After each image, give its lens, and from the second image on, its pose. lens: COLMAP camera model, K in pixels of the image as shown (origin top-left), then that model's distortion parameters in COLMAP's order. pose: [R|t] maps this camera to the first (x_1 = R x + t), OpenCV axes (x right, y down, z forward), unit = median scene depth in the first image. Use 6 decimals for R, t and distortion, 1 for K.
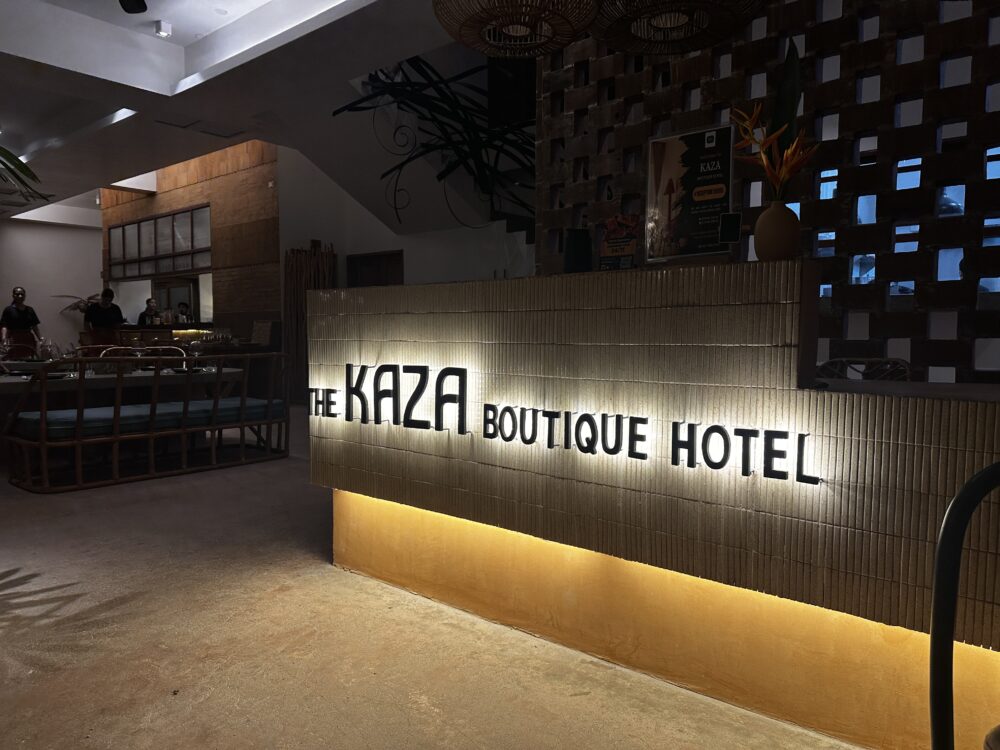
lens RADIAL K [[710.7, 0, 500.0], [0, 710.7, 375.0], [0, 0, 1]] dist [0.114130, -0.162067]
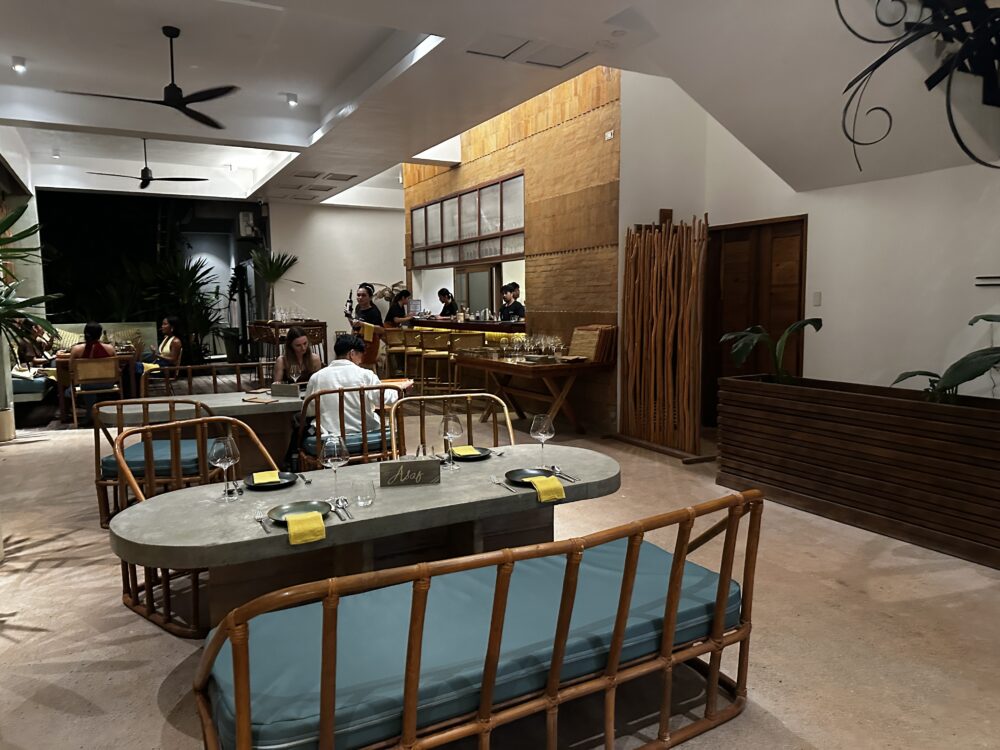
lens RADIAL K [[710.7, 0, 500.0], [0, 710.7, 375.0], [0, 0, 1]] dist [0.114130, -0.162067]
pose [[0.930586, 0.025239, -0.365202, -0.130887], [-0.005936, 0.998530, 0.053883, -0.056398], [0.366025, -0.047975, 0.929367, 0.249410]]
